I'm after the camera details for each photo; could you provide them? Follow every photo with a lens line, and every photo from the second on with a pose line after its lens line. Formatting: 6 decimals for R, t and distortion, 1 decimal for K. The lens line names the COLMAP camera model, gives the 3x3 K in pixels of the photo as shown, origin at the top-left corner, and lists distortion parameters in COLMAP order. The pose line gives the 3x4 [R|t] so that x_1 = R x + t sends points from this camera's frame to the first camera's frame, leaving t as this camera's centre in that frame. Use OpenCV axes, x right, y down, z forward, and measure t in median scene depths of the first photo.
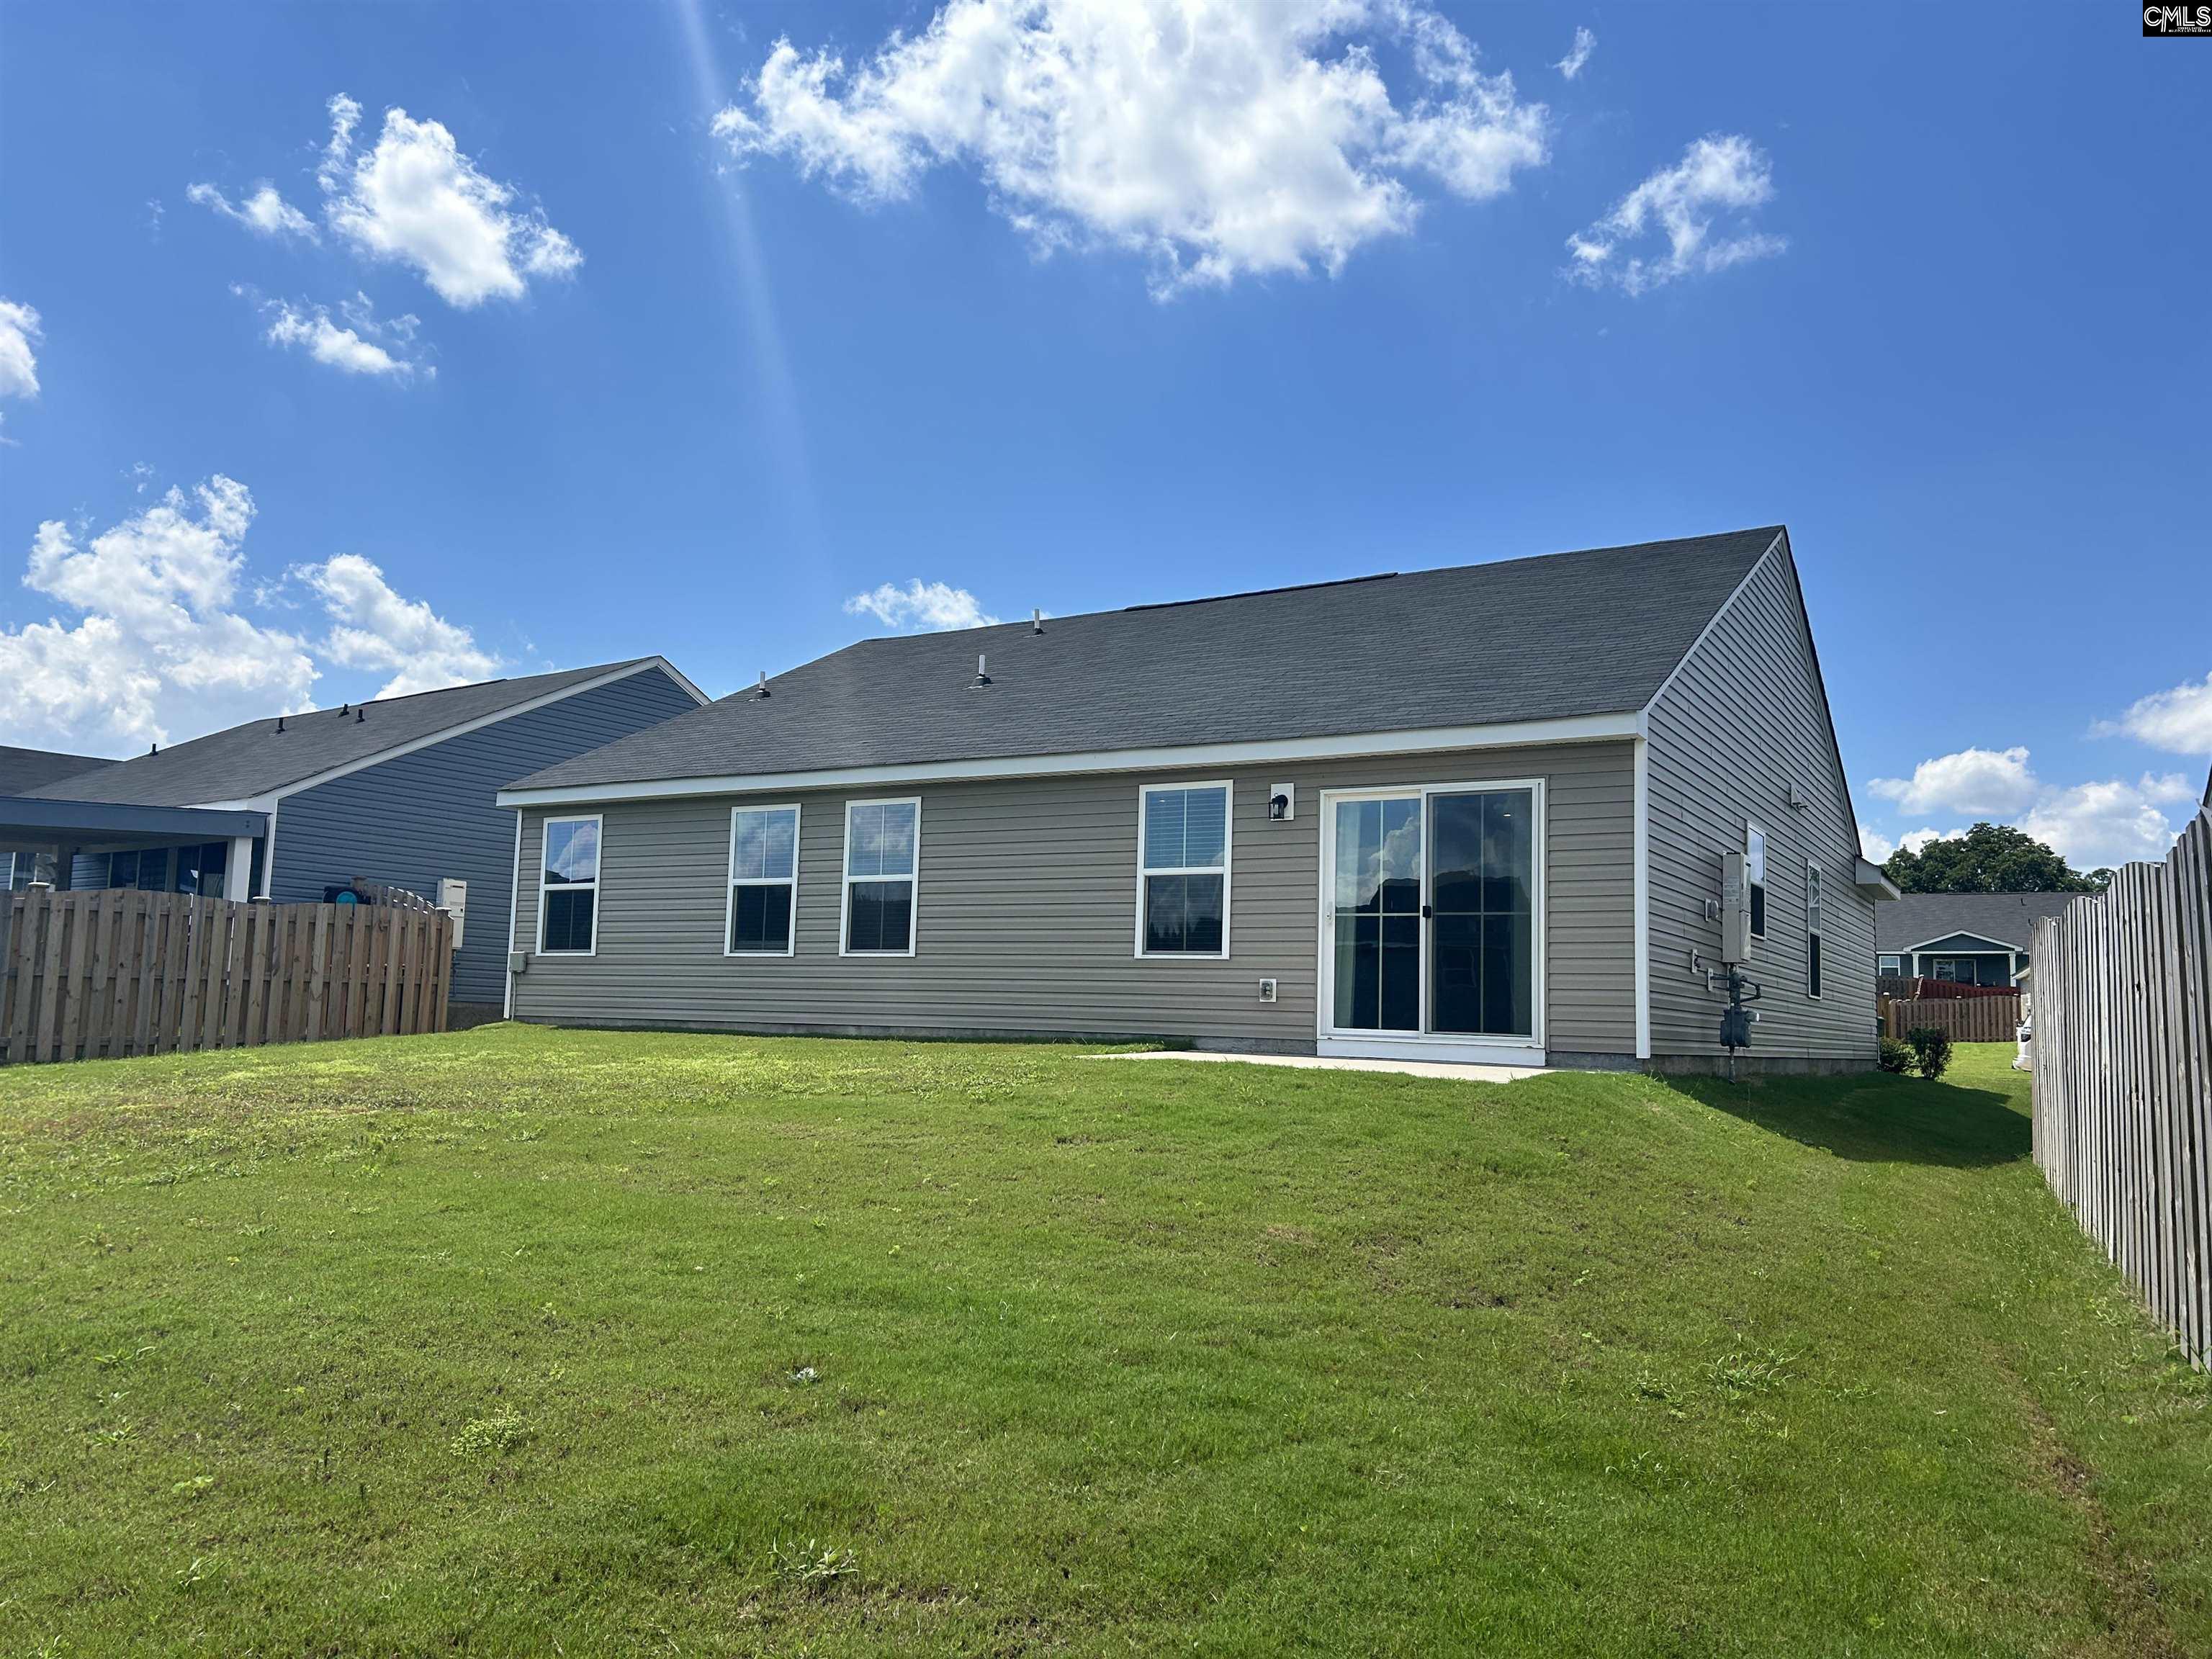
lens RADIAL K [[1653.3, 0, 1112.0], [0, 1653.3, 869.7], [0, 0, 1]] dist [0.054989, -0.064579]
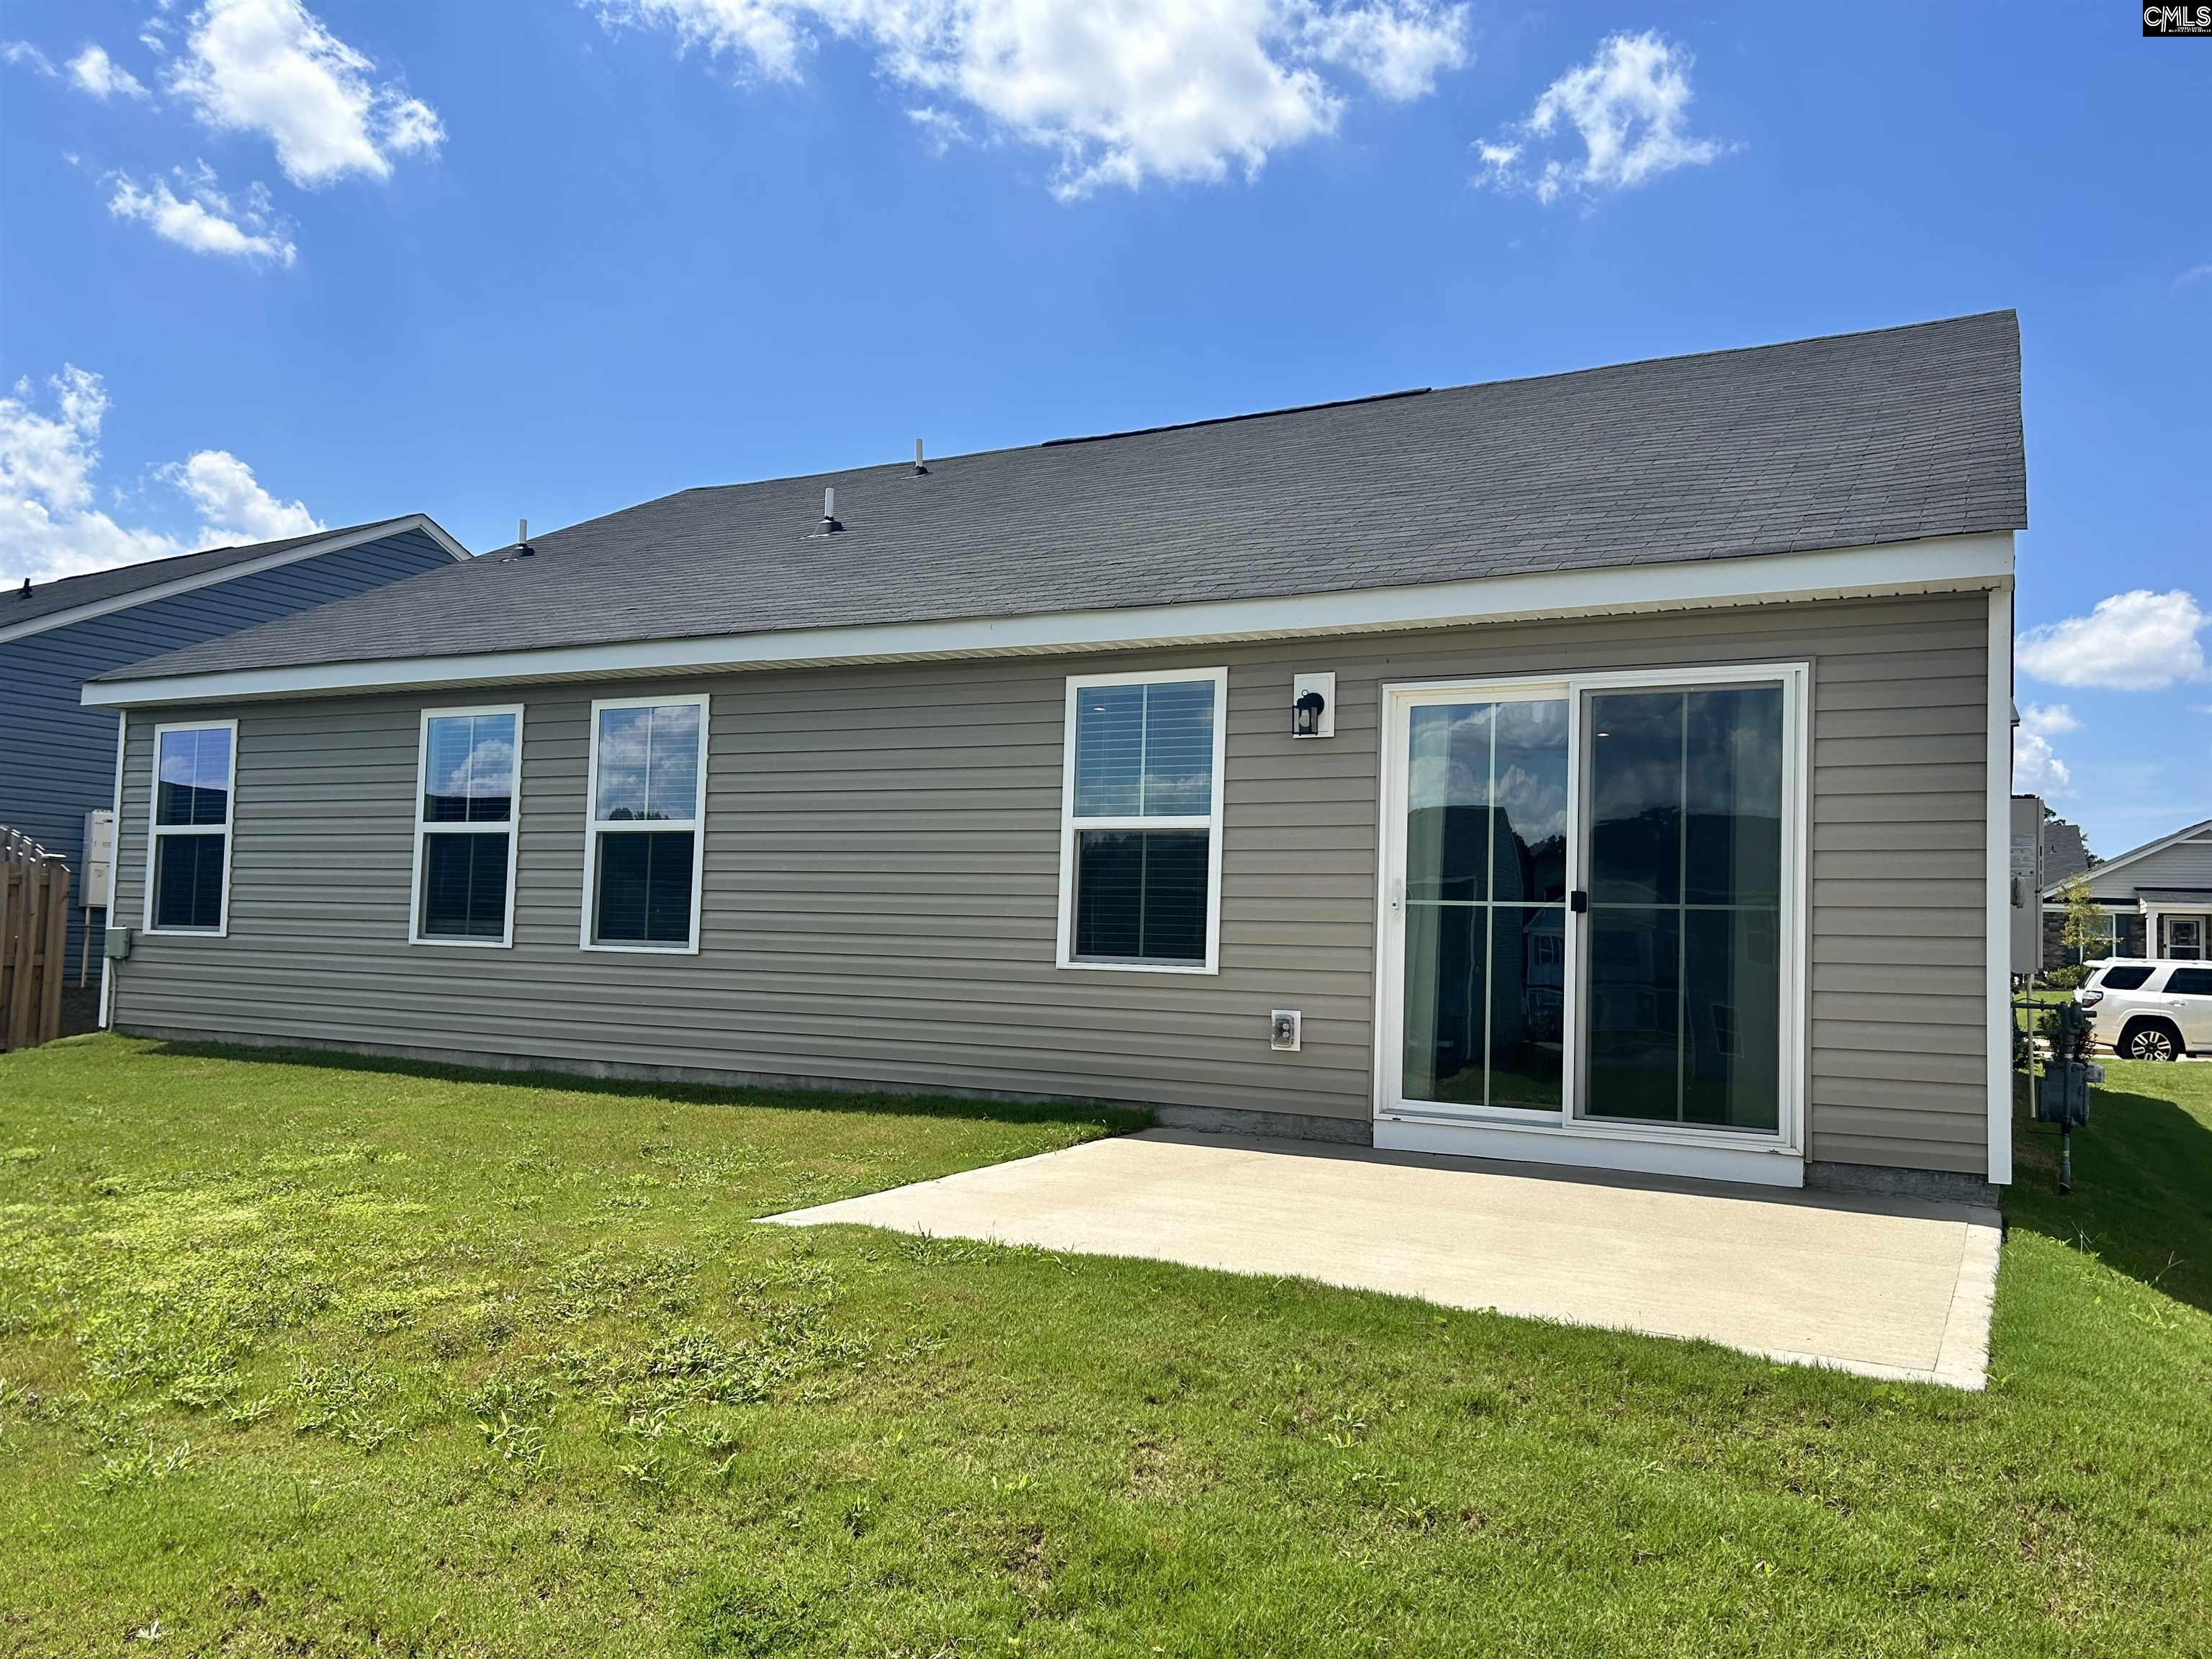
lens RADIAL K [[1653.3, 0, 1112.0], [0, 1653.3, 869.7], [0, 0, 1]] dist [0.054989, -0.064579]
pose [[0.998266, 0.004343, 0.058703, -0.001103], [-0.007115, 0.998866, 0.047086, -0.007748], [-0.058432, -0.047422, 0.997164, 0.318806]]
